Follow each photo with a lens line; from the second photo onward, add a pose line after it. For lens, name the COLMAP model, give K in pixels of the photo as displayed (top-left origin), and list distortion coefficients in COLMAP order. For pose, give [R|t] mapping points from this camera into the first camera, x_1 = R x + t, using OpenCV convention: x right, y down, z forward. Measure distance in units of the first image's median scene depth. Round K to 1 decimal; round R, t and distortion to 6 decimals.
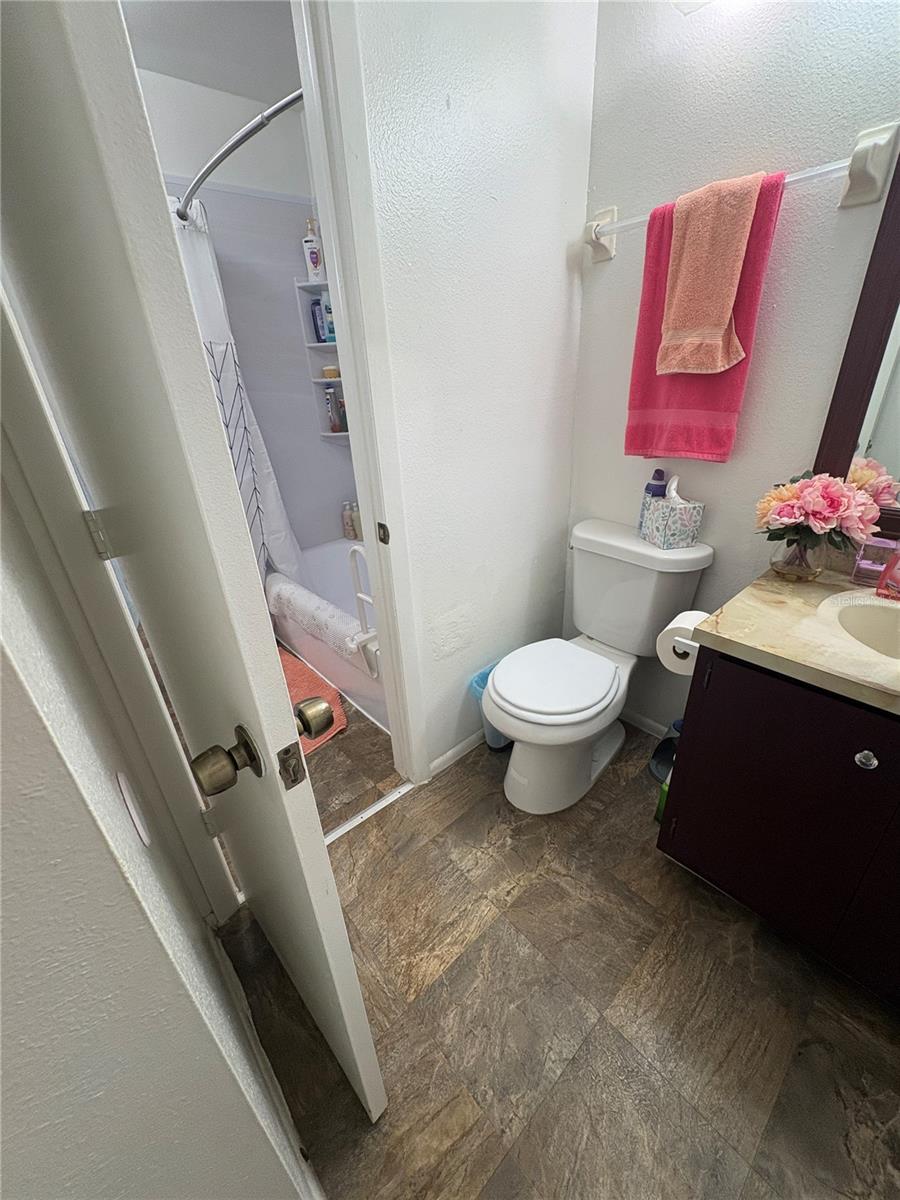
lens RADIAL K [[480.2, 0, 450.0], [0, 480.2, 599.9], [0, 0, 1]] dist [0.009310, -0.001682]
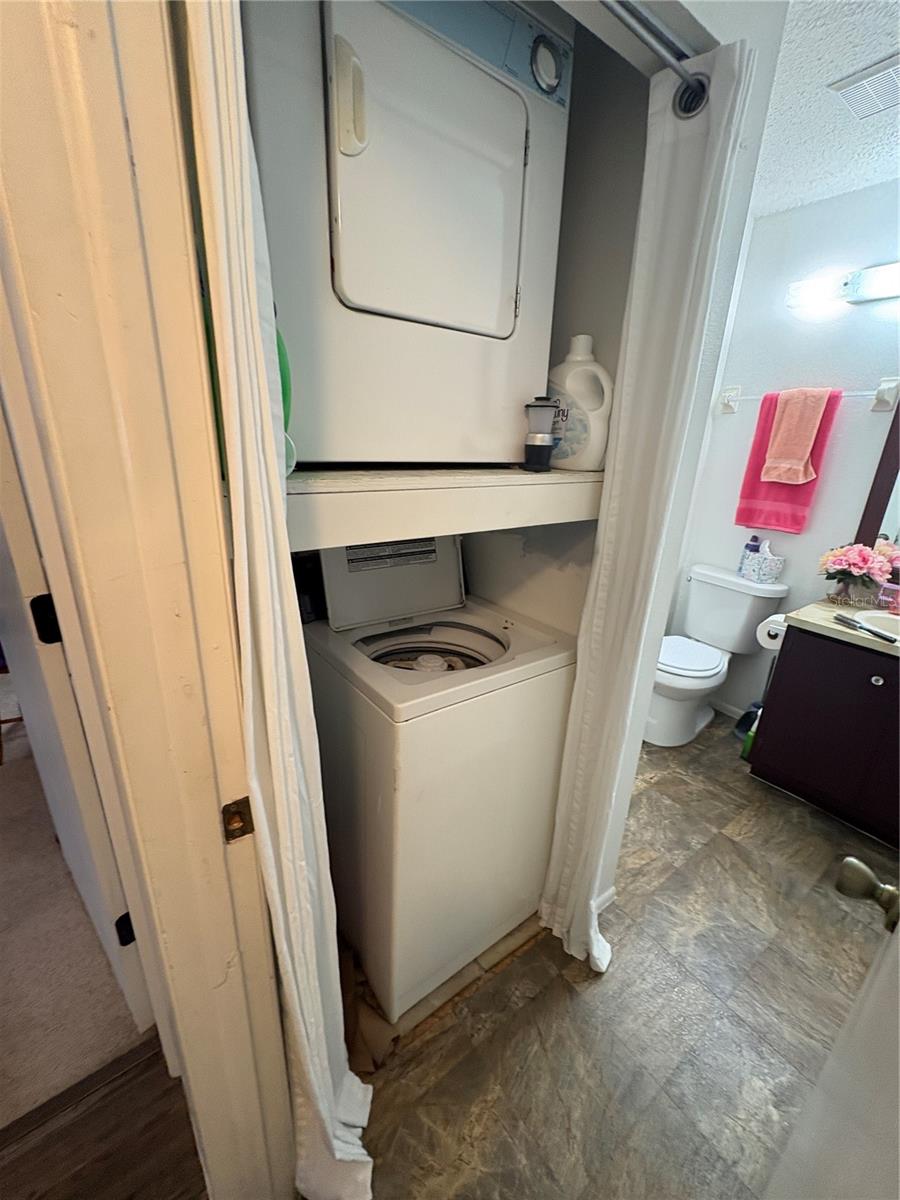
lens RADIAL K [[480.2, 0, 452.0], [0, 480.2, 600.0], [0, 0, 1]] dist [0.009310, -0.001682]
pose [[0.991893, 0.114850, -0.054385, -0.563605], [-0.120434, 0.986161, -0.113939, 0.304148], [0.040547, 0.119565, 0.991998, -0.757630]]
